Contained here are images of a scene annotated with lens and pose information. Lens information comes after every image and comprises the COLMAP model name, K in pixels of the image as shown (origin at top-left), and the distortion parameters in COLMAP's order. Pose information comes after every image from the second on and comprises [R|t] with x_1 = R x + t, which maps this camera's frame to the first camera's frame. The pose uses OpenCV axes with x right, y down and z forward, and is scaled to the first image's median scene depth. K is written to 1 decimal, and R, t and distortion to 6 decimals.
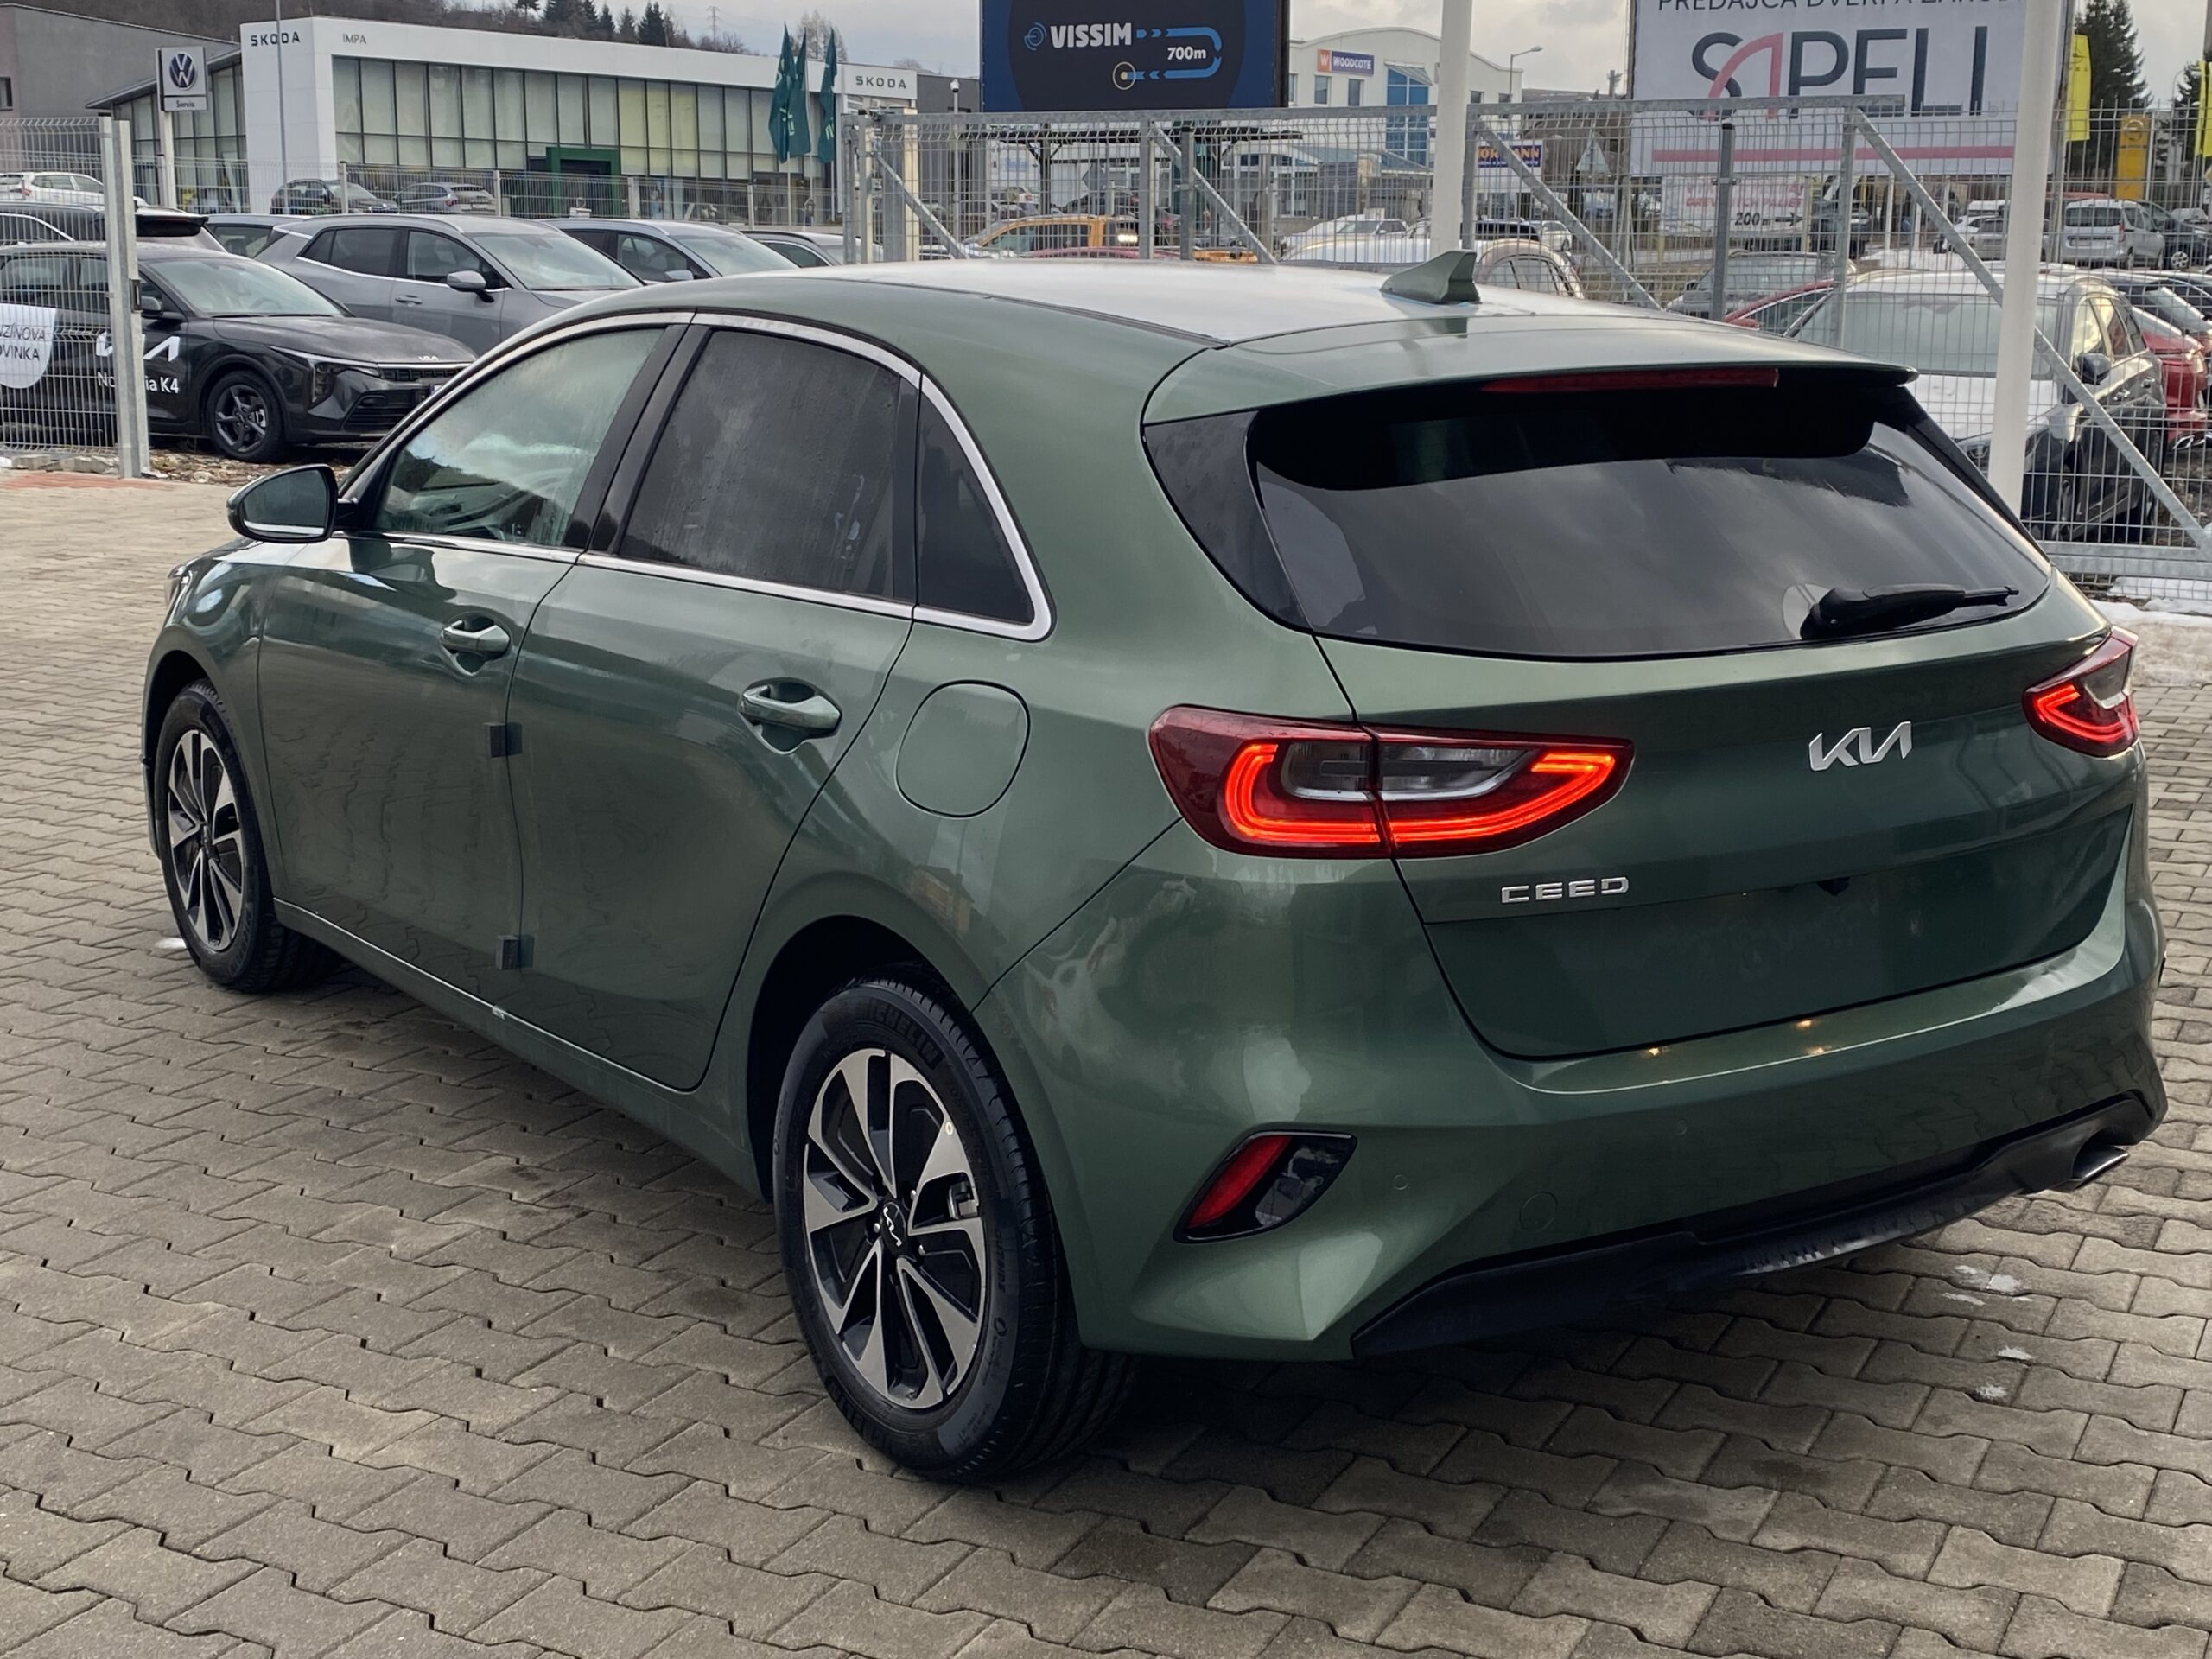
lens RADIAL K [[2731.3, 0, 1102.7], [0, 2731.3, 829.0], [0, 0, 1]] dist [0.038709, 0.000000]
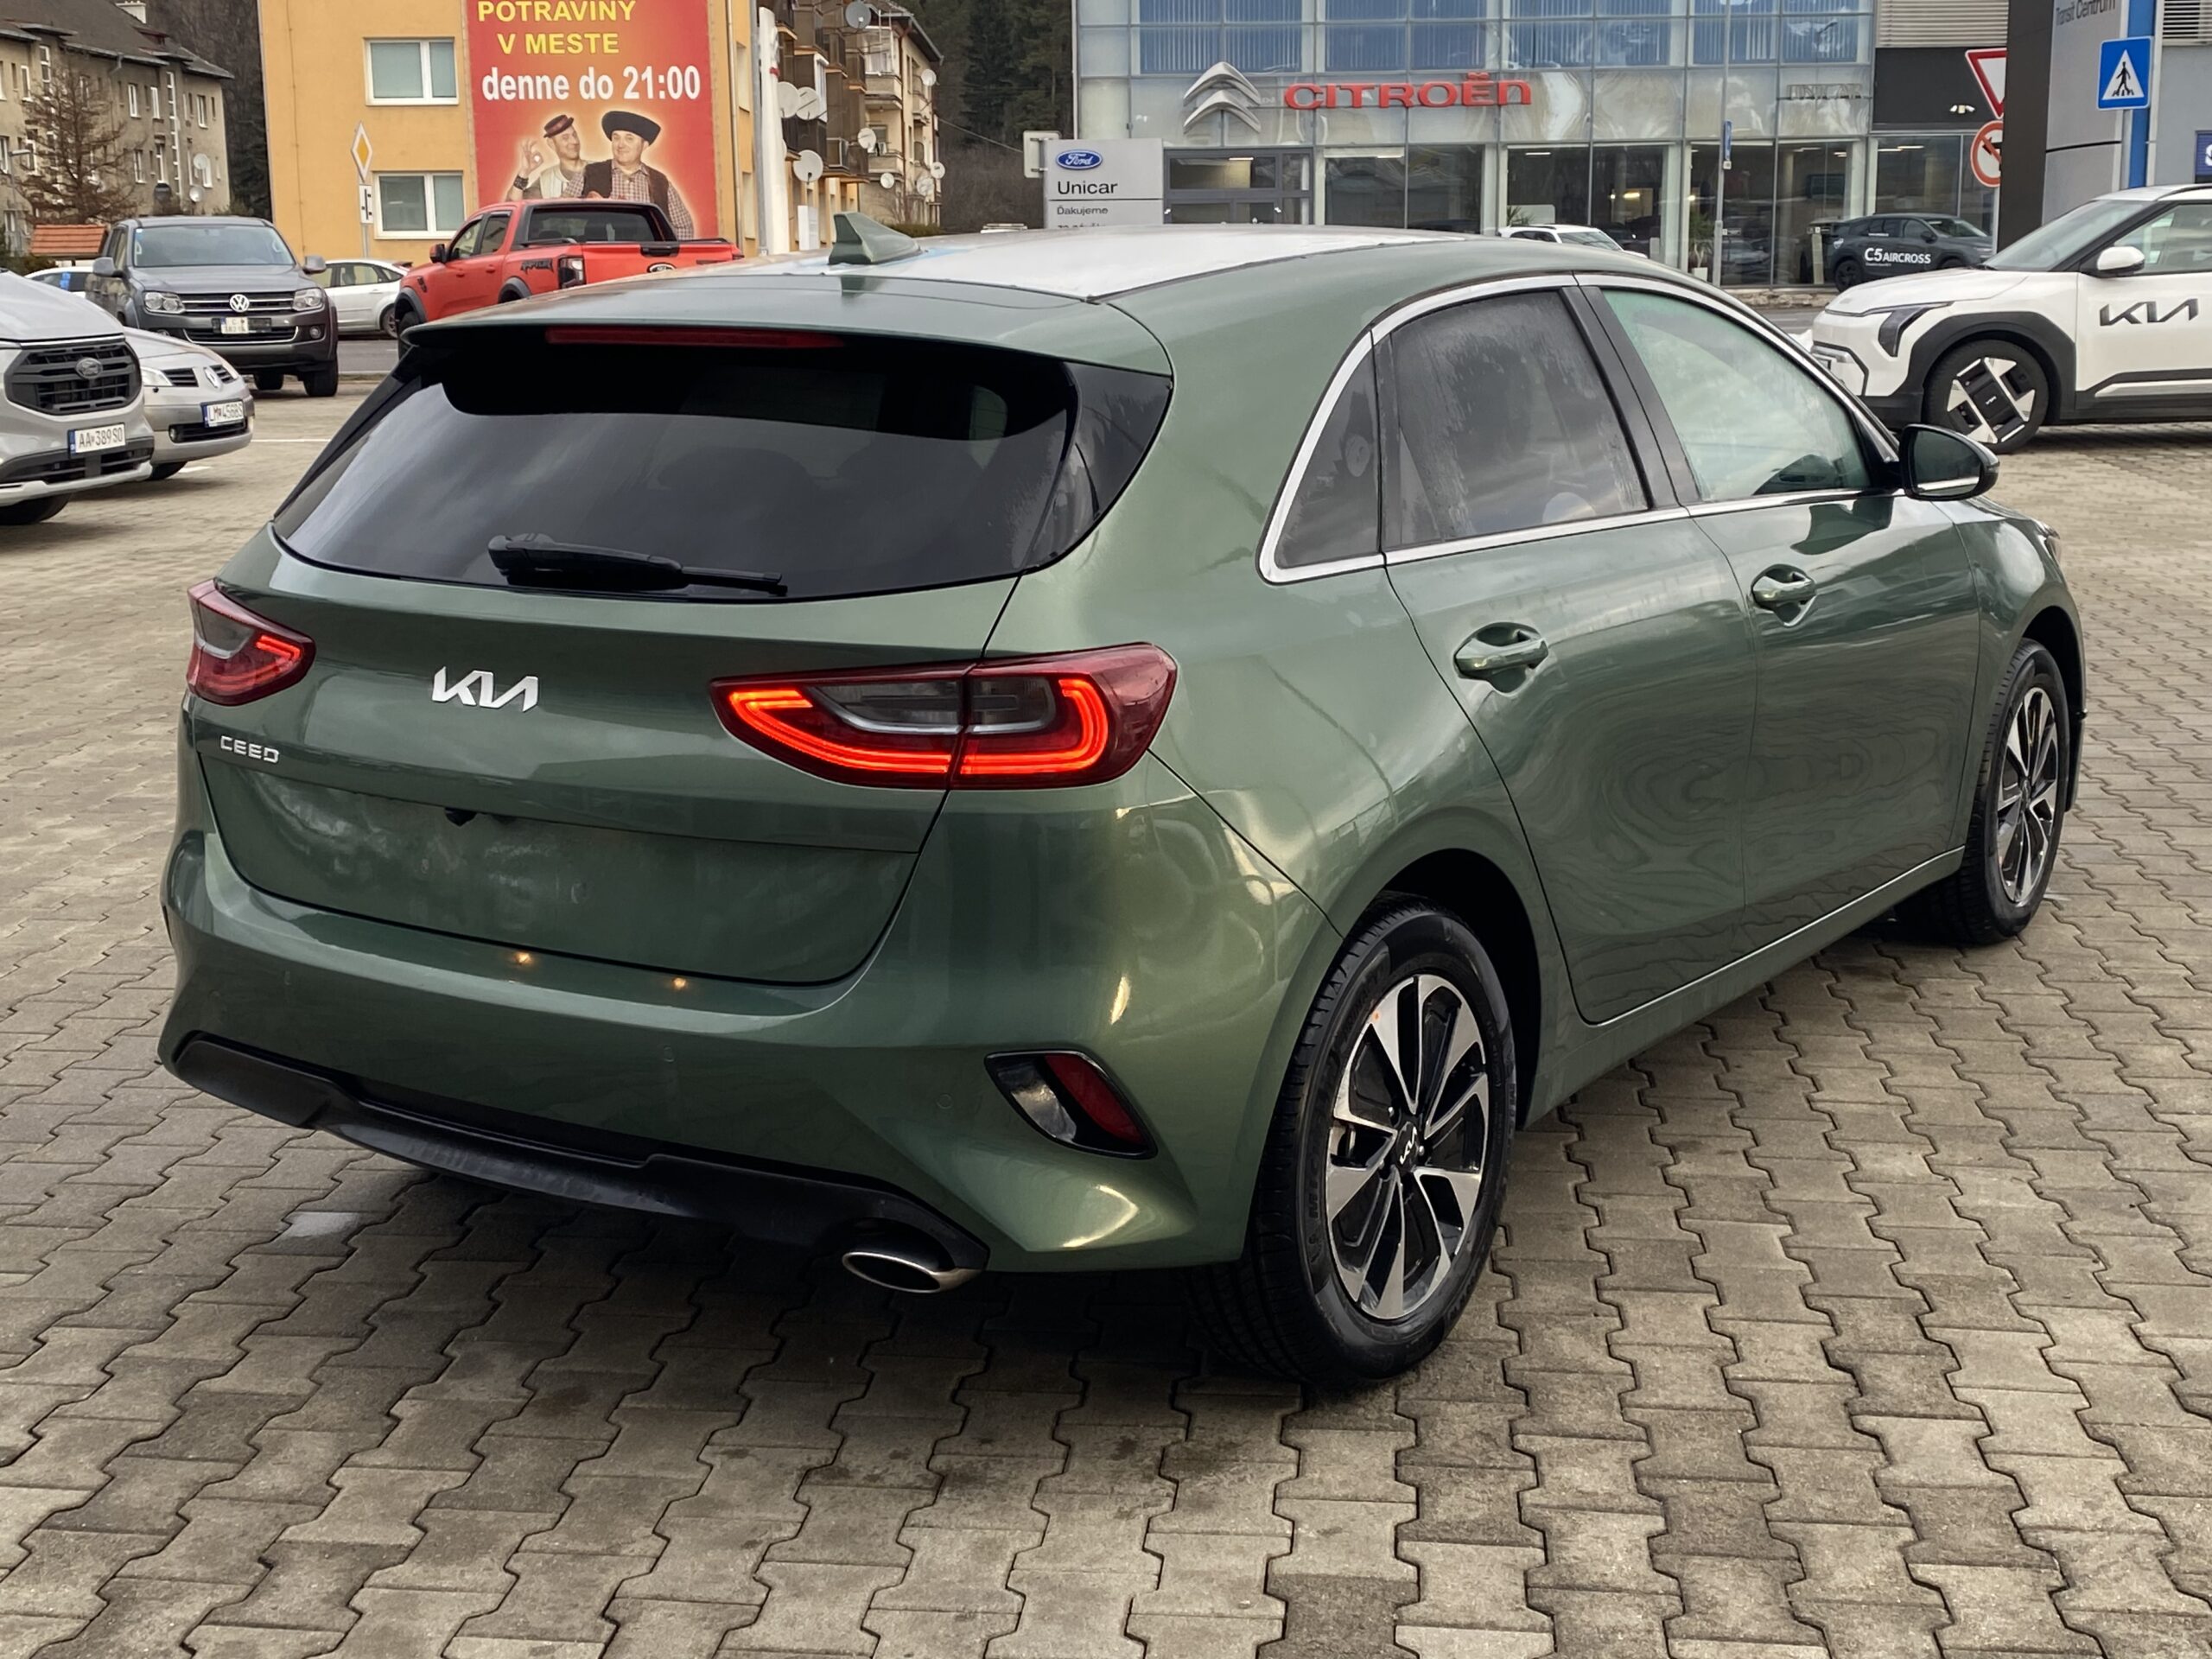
lens RADIAL K [[2731.3, 0, 1105.9], [0, 2731.3, 833.9], [0, 0, 1]] dist [0.038709, 0.000000]
pose [[0.358136, 0.183493, -0.915461, 1.290383], [-0.172101, 0.976671, 0.128435, -0.147015], [0.917671, 0.111555, 0.381360, 0.815090]]
